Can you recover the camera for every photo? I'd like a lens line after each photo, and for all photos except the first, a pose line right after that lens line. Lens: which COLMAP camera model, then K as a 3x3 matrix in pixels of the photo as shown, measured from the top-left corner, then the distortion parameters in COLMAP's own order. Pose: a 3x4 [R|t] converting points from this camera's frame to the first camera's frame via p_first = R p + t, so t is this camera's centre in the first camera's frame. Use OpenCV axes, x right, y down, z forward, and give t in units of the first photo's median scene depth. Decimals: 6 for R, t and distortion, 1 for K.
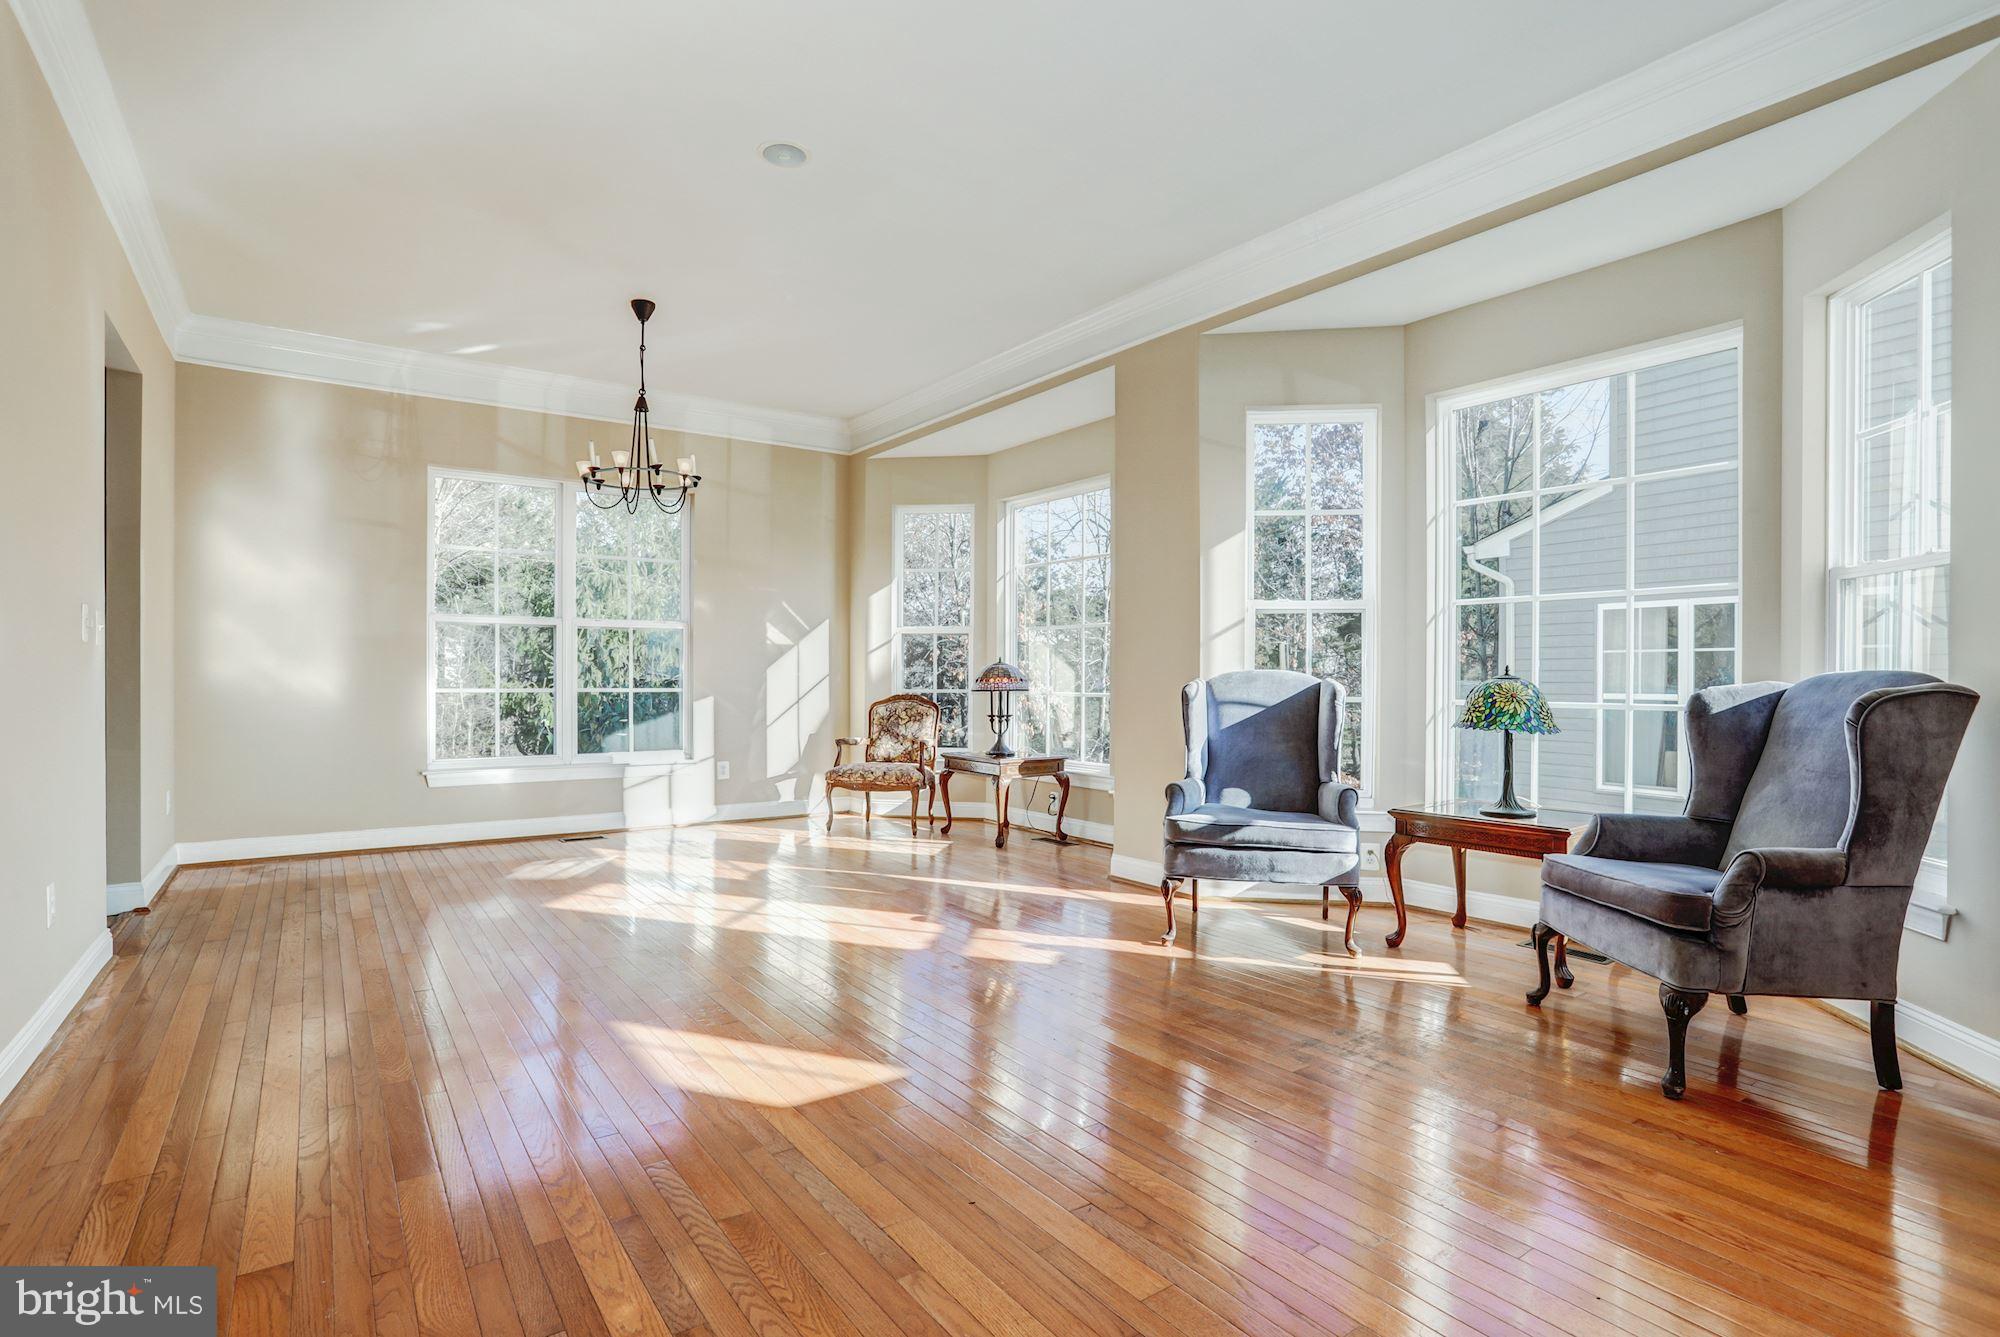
lens RADIAL K [[992.2, 0, 1000.1], [0, 992.2, 668.6], [0, 0, 1]] dist [-0.062871, 0.029880]
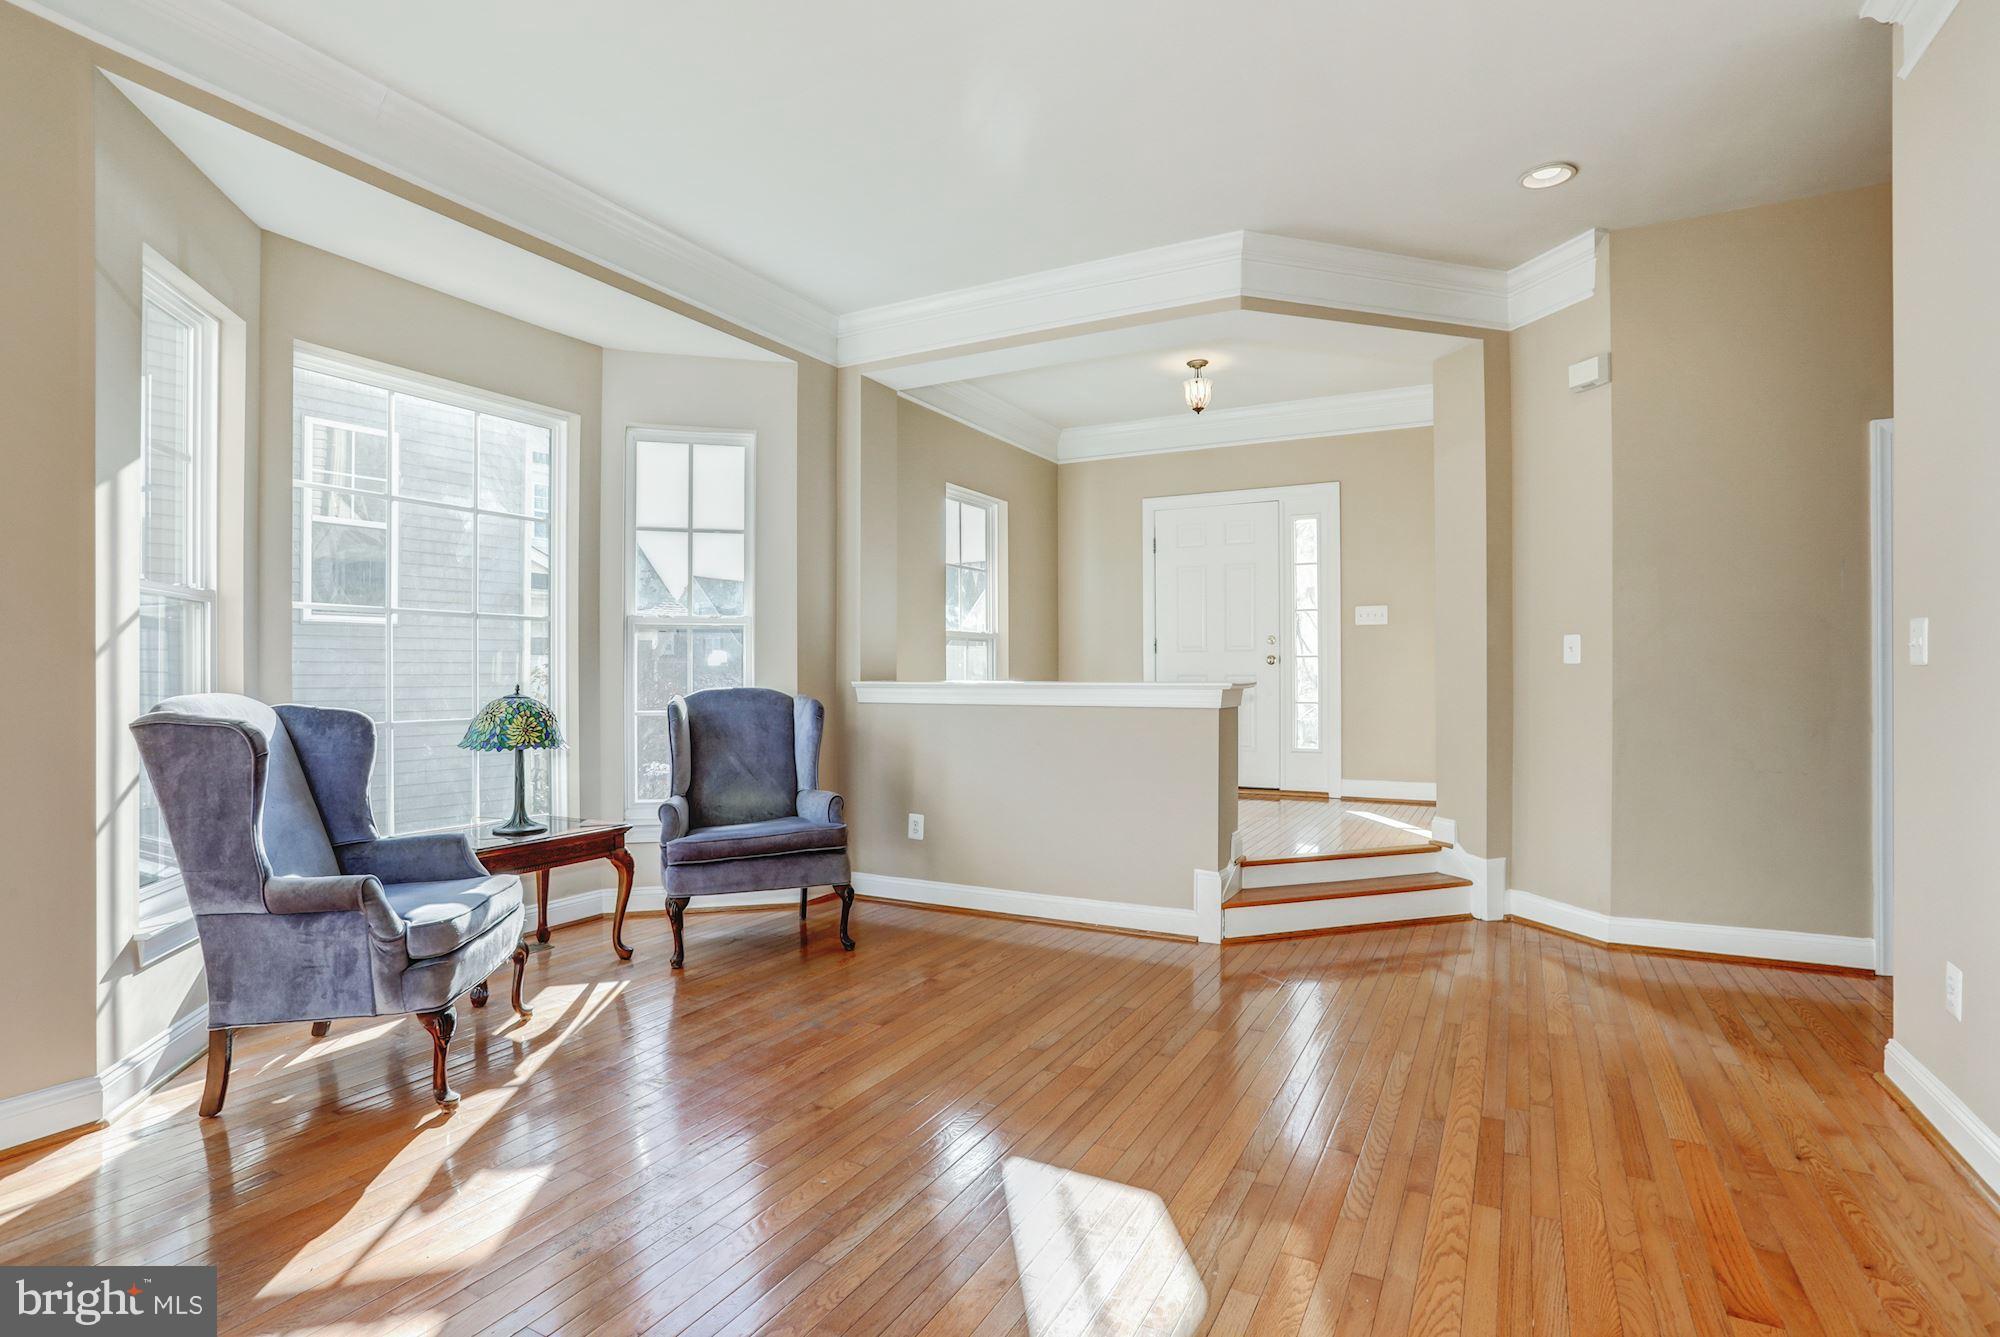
lens RADIAL K [[992.2, 0, 1006.4], [0, 992.2, 673.2], [0, 0, 1]] dist [-0.062871, 0.029880]
pose [[-0.469826, 0.005544, 0.882742, -0.440623], [0.001757, 0.999984, -0.005345, -0.005715], [-0.882757, -0.000960, -0.469828, 0.745152]]
